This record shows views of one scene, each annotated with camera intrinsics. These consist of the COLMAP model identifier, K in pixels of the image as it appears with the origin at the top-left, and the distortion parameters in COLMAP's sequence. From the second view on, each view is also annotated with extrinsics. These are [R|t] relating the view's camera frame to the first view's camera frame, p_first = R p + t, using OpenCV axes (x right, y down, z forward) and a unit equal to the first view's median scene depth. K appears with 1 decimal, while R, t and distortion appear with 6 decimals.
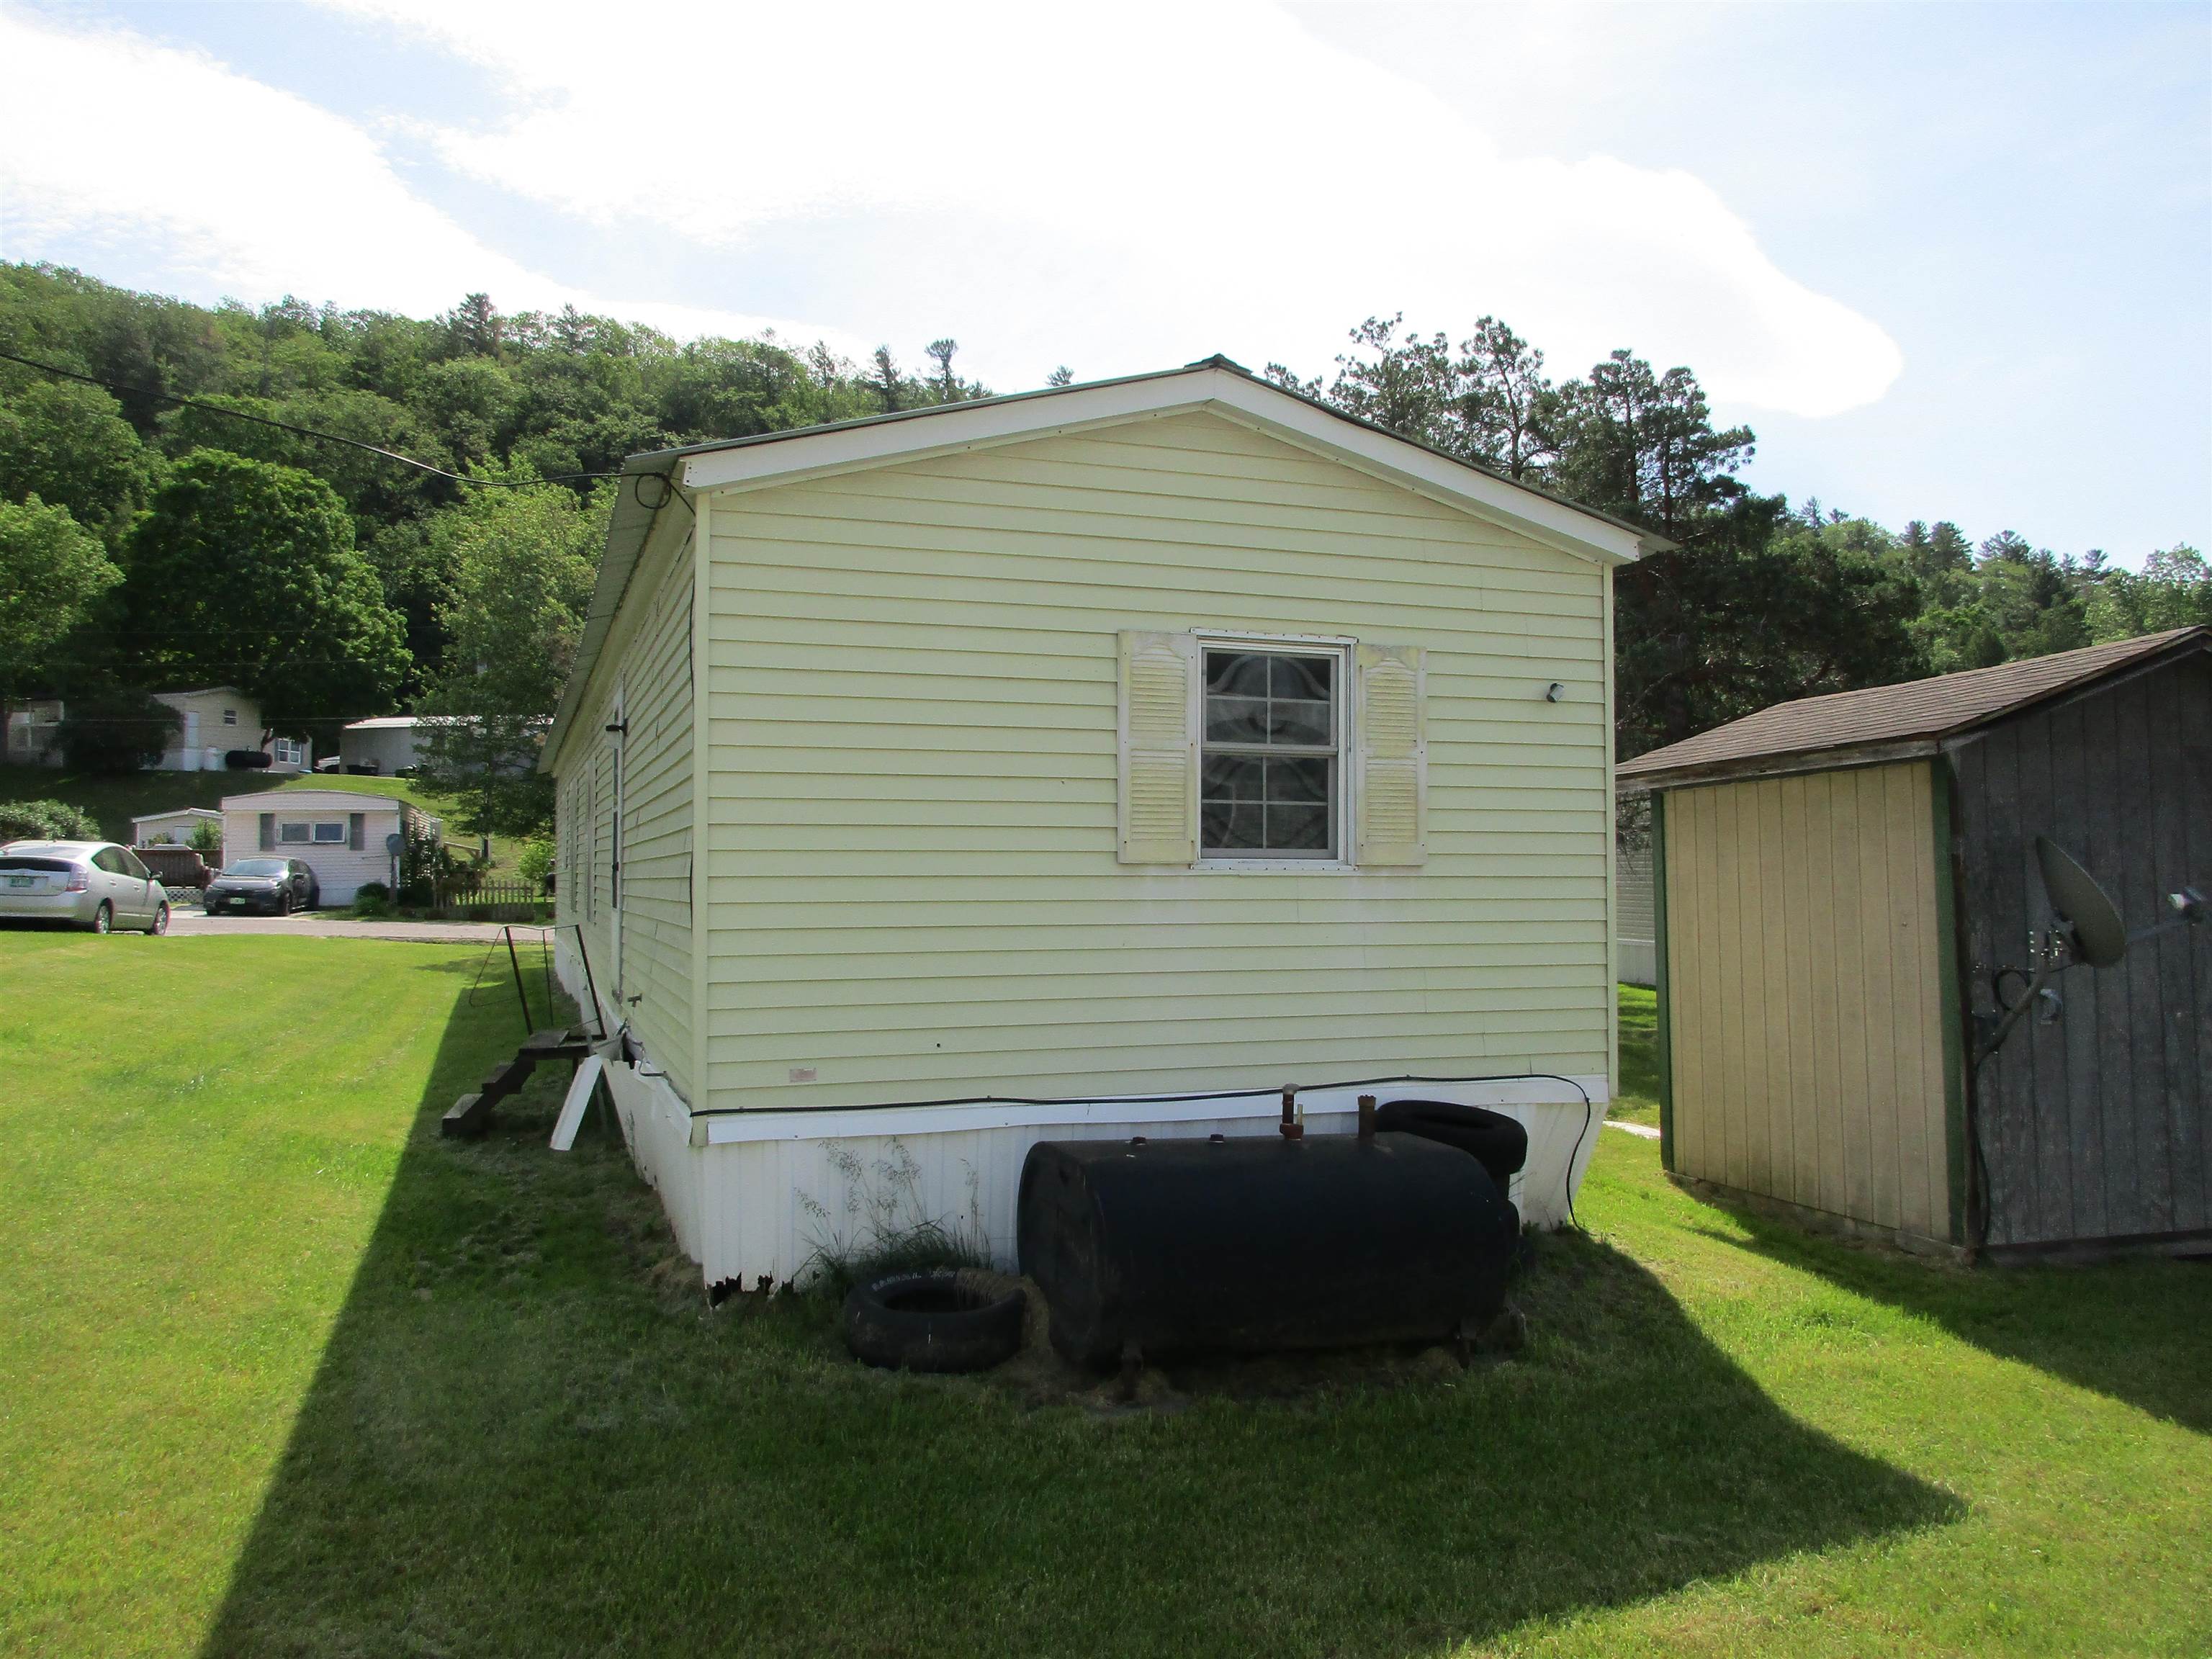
lens RADIAL K [[1617.7, 0, 1098.3], [0, 1617.7, 822.9], [0, 0, 1]] dist [-0.034382, 0.005690]
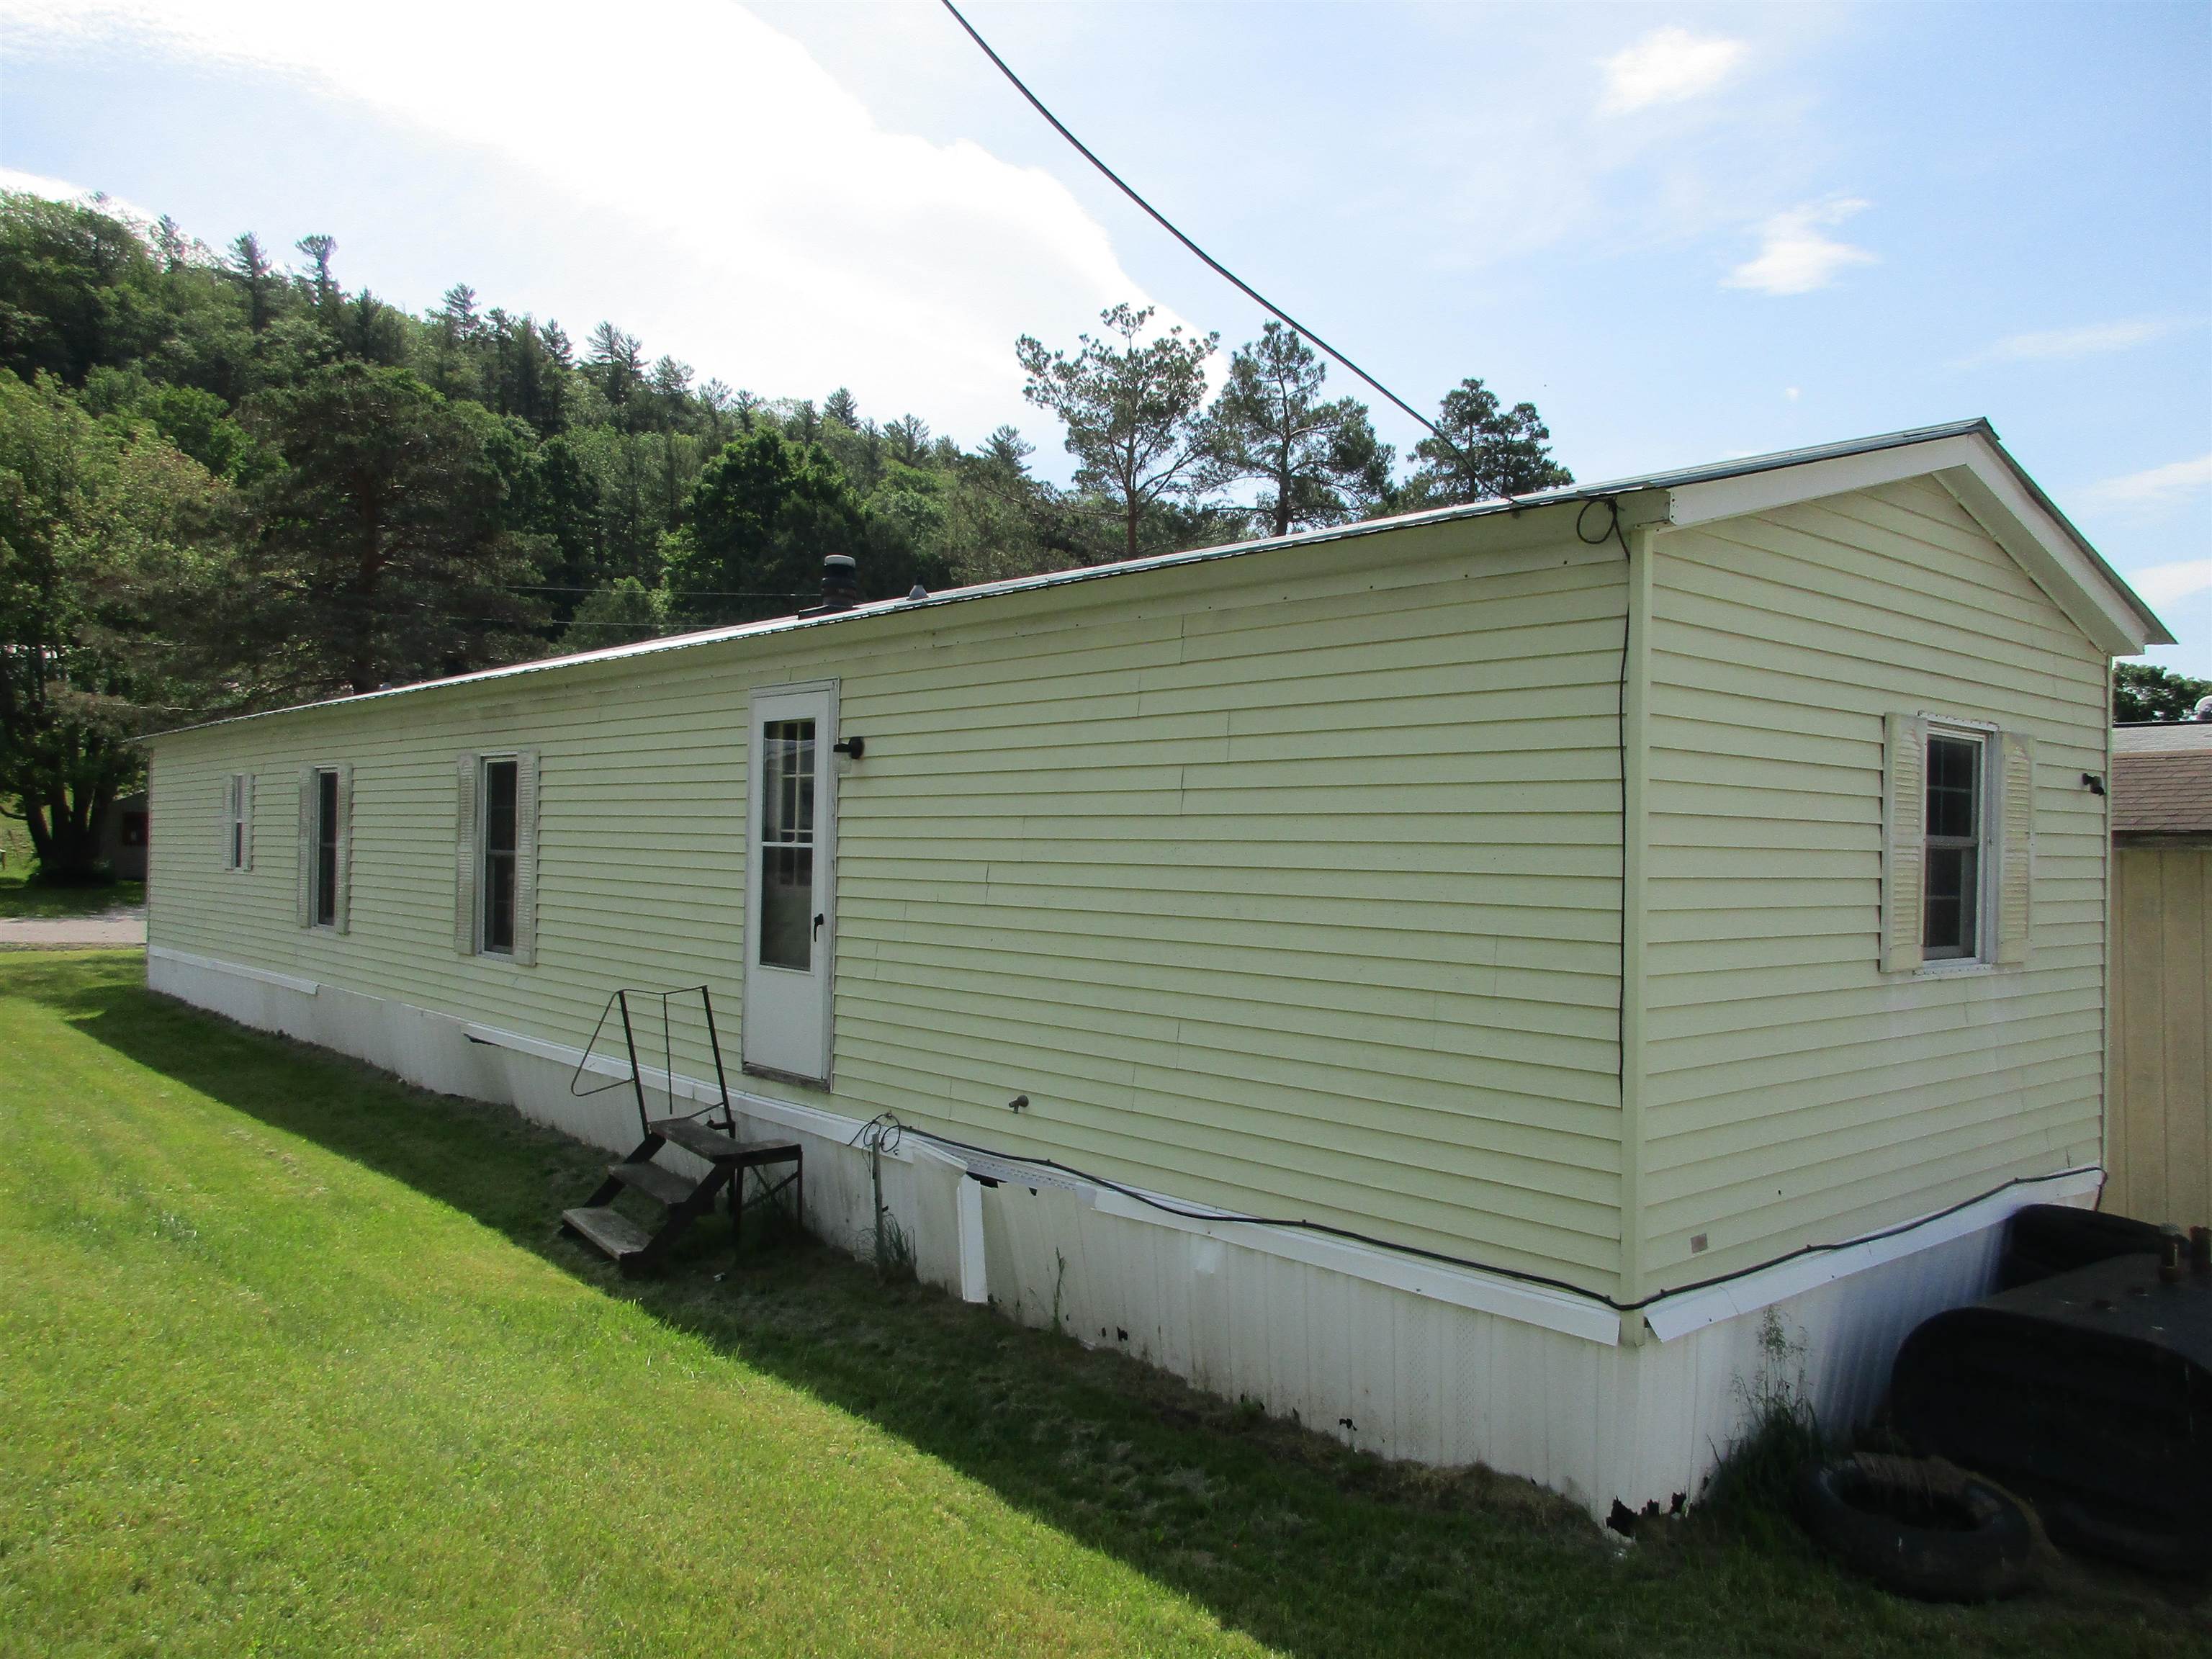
lens RADIAL K [[1633.4, 0, 1110.0], [0, 1633.4, 835.1], [0, 0, 1]] dist [-0.051323, 0.025396]
pose [[0.929403, 0.016219, 0.368711, -0.187242], [-0.026512, 0.999387, 0.022868, -0.015798], [-0.368114, -0.031029, 0.929263, 0.083602]]
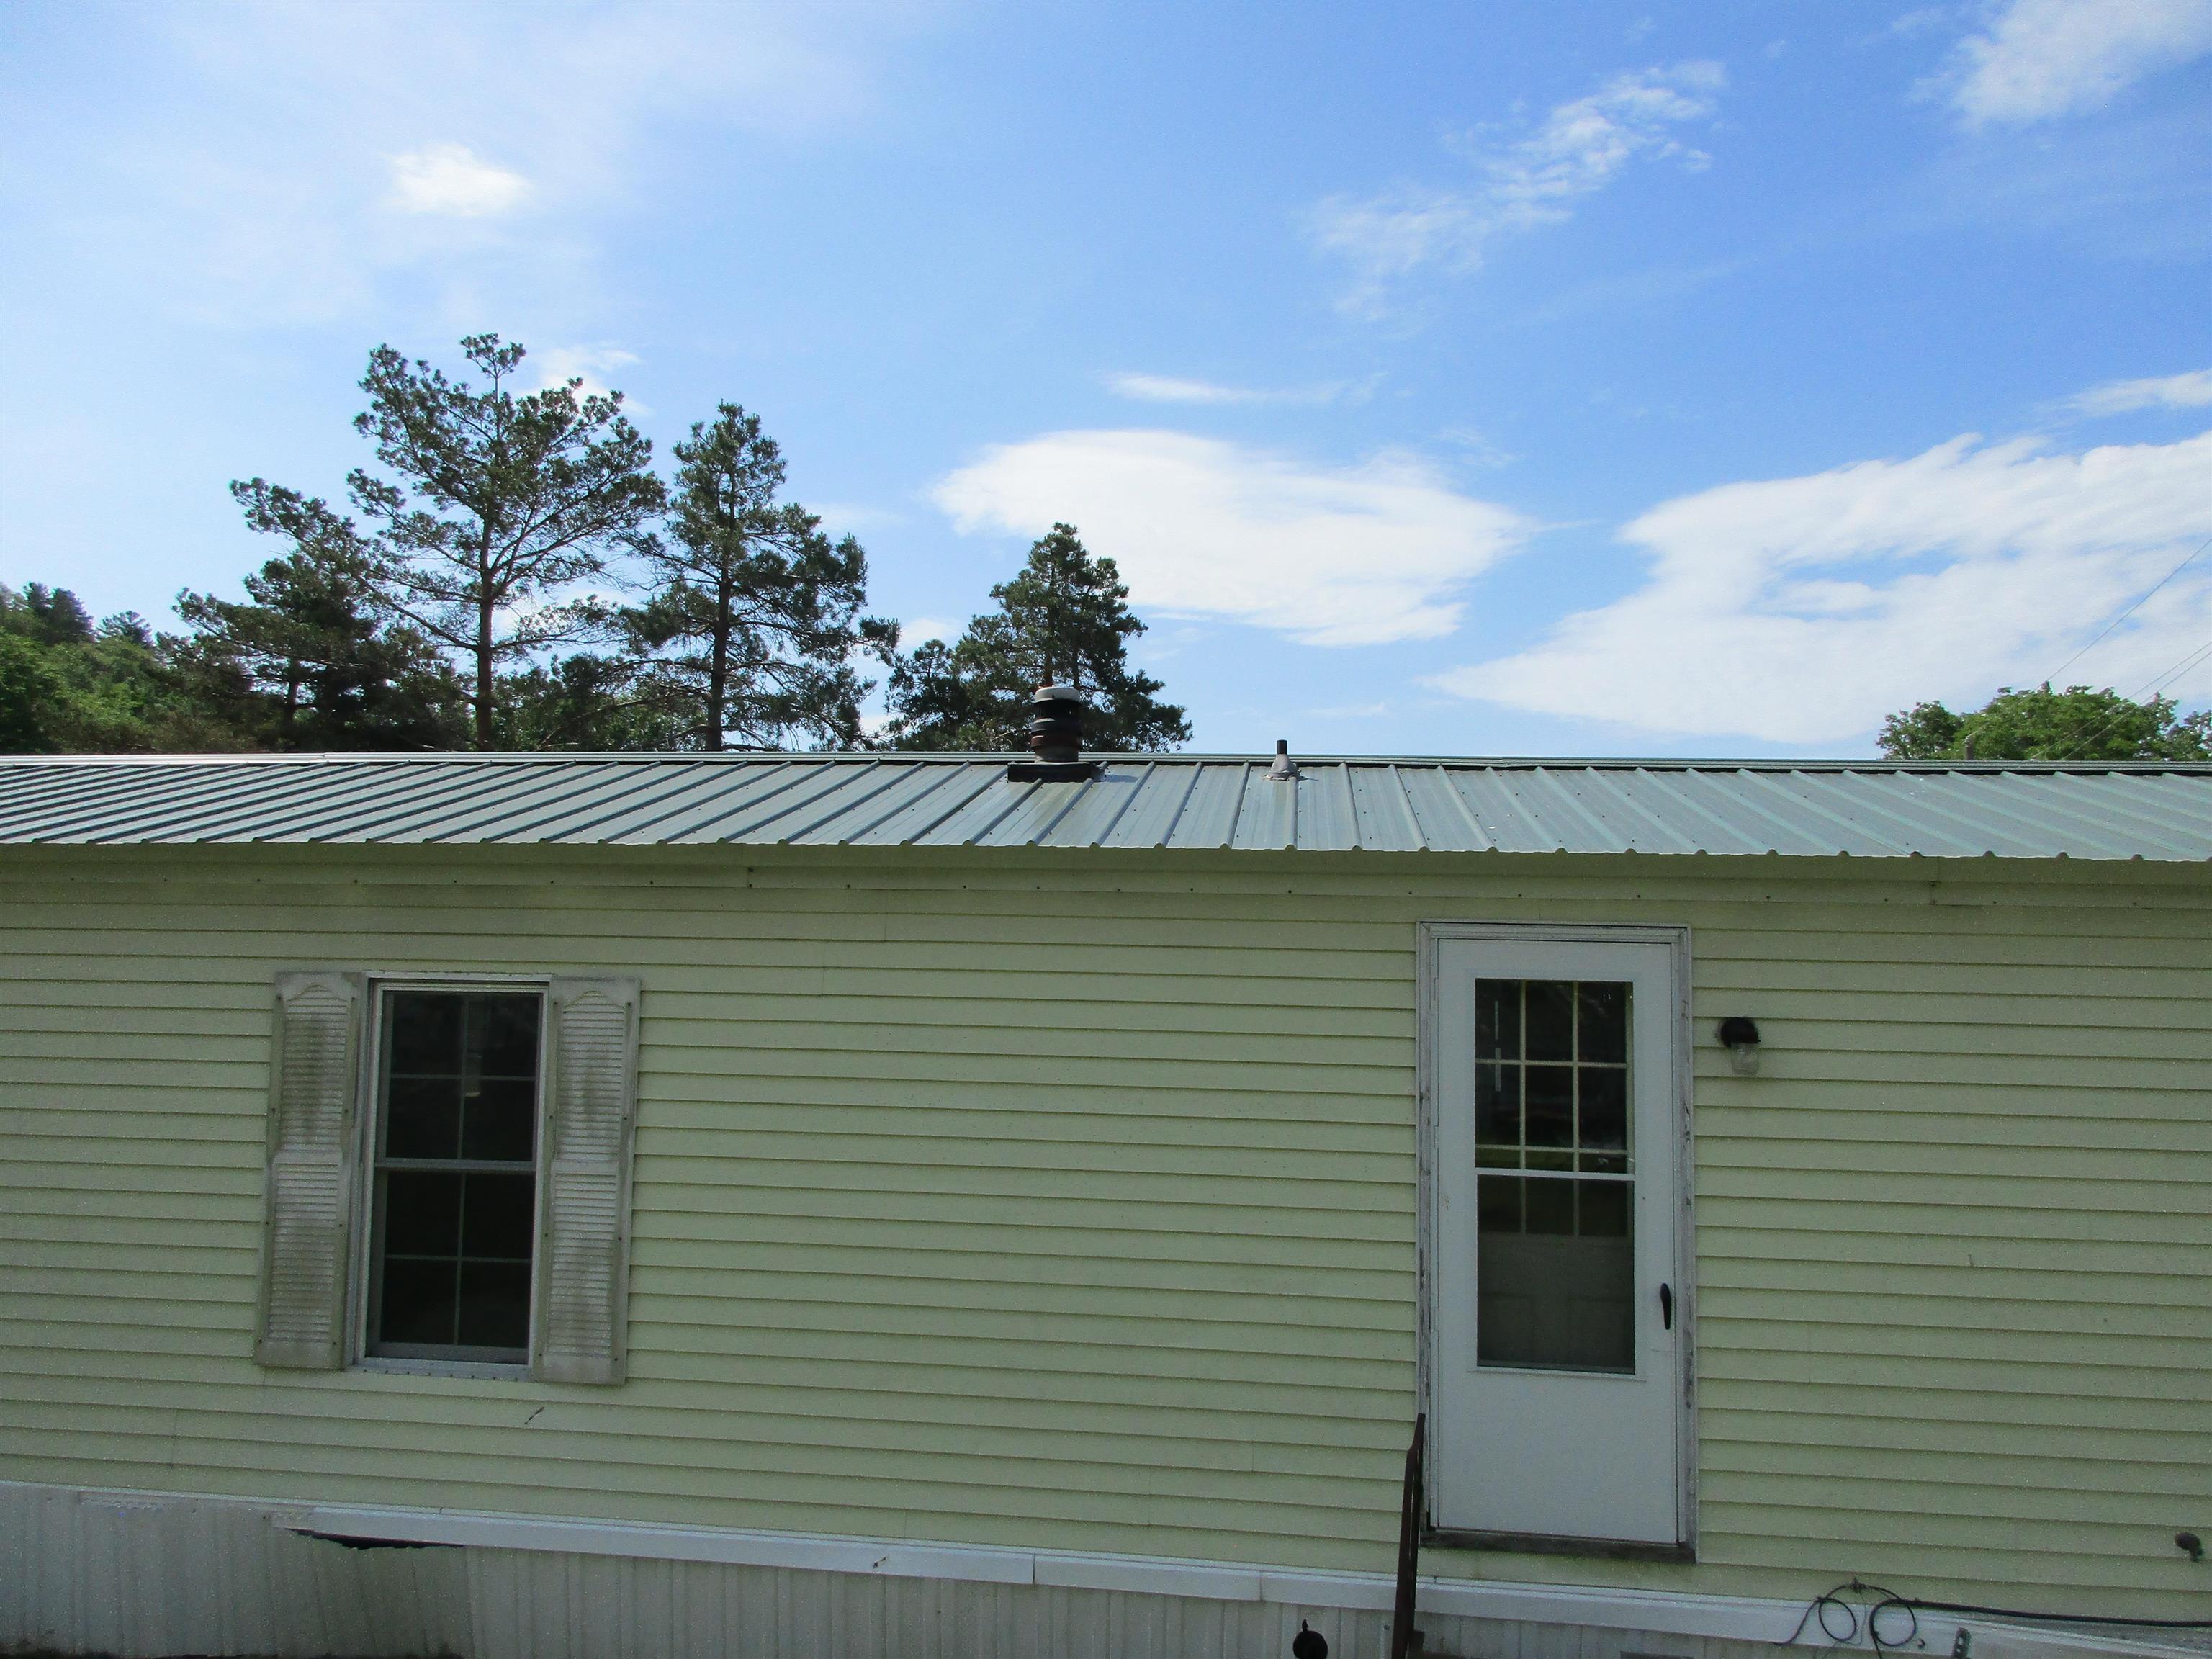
lens RADIAL K [[1608.4, 0, 1033.5], [0, 1608.4, 829.4], [0, 0, 1]] dist [0.006768, 0.001964]
pose [[0.472426, 0.078805, 0.877840, -0.360624], [-0.040098, 0.996885, -0.067912, -0.033879], [-0.880458, -0.003116, 0.474114, 0.398555]]
